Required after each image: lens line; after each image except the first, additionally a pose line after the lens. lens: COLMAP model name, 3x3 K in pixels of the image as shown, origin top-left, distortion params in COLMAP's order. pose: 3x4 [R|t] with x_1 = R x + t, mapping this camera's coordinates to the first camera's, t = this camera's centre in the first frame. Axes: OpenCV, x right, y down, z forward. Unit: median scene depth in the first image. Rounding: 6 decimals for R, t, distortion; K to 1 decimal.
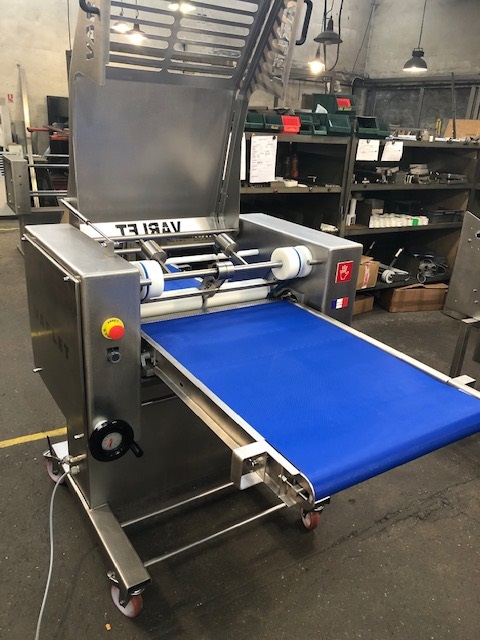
lens RADIAL K [[528.6, 0, 240.0], [0, 528.6, 320.0], [0, 0, 1]] dist [-0.003468, -0.015719]
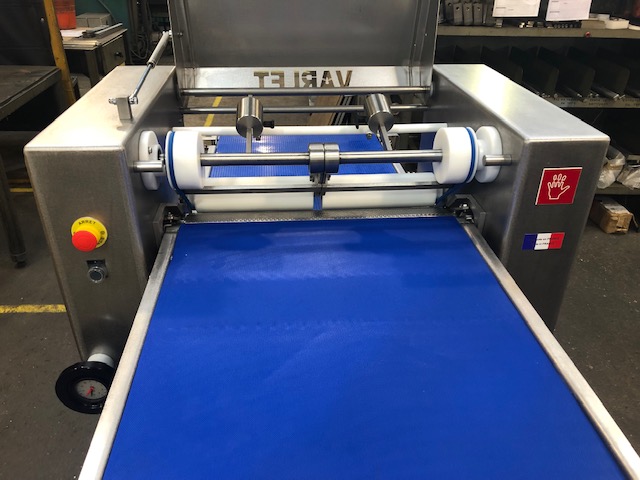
lens RADIAL K [[528.6, 0, 320.0], [0, 528.6, 240.0], [0, 0, 1]] dist [-0.003468, -0.015719]
pose [[0.876894, 0.189503, -0.441754, 0.204997], [-0.132283, 0.978661, 0.157240, -0.079157], [0.462124, -0.079446, 0.883249, 0.380572]]
